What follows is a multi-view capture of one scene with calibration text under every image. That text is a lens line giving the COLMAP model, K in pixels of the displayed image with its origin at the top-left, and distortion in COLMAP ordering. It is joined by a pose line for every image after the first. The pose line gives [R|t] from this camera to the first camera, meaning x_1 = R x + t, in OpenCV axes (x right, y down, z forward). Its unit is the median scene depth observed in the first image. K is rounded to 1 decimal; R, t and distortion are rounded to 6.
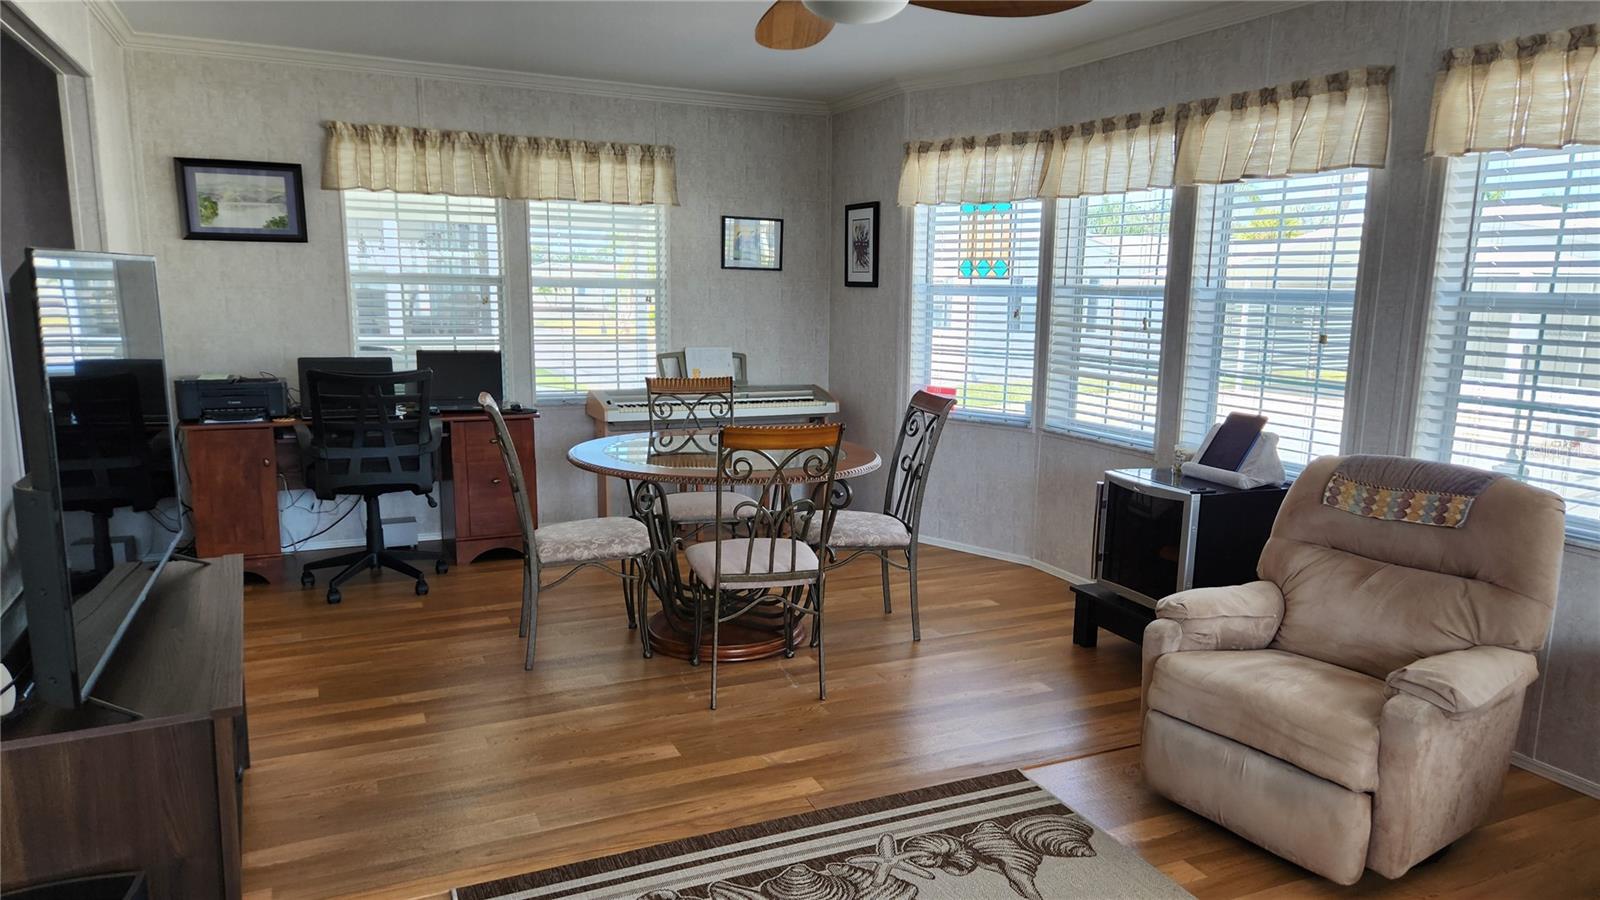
lens RADIAL K [[1042.2, 0, 803.8], [0, 1042.2, 452.4], [0, 0, 1]] dist [0.007322, 0.001425]
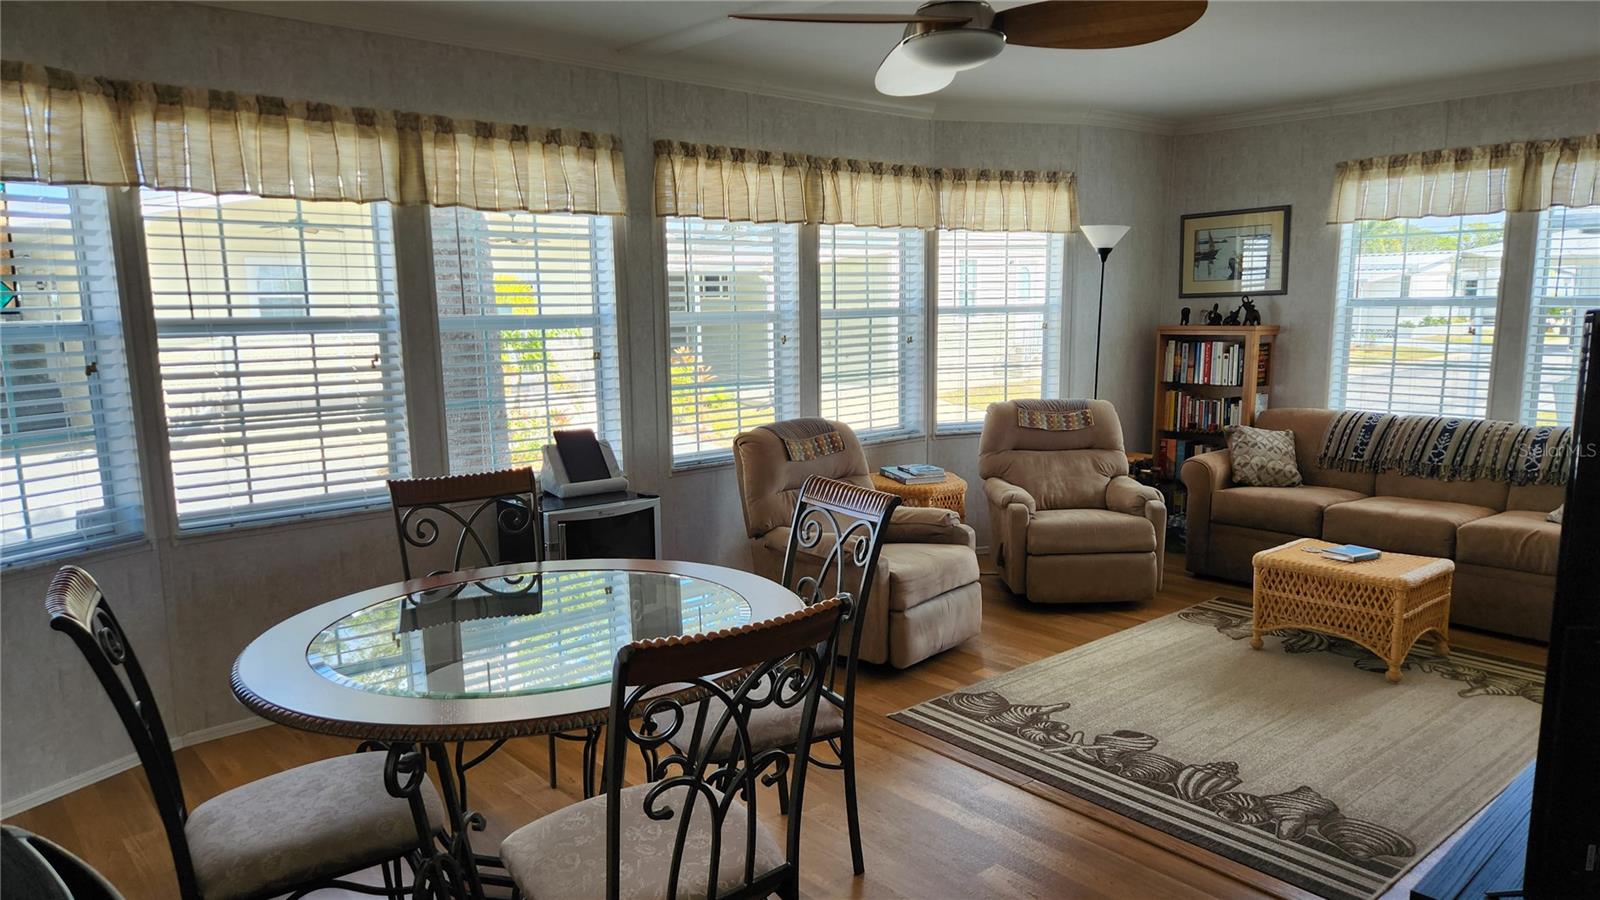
lens RADIAL K [[1042.2, 0, 803.8], [0, 1042.2, 452.4], [0, 0, 1]] dist [0.007322, 0.001425]
pose [[-0.267084, -0.144555, 0.952769, -0.906755], [0.168358, 0.966481, 0.193830, -0.245023], [-0.948853, 0.212175, -0.233795, 1.380715]]
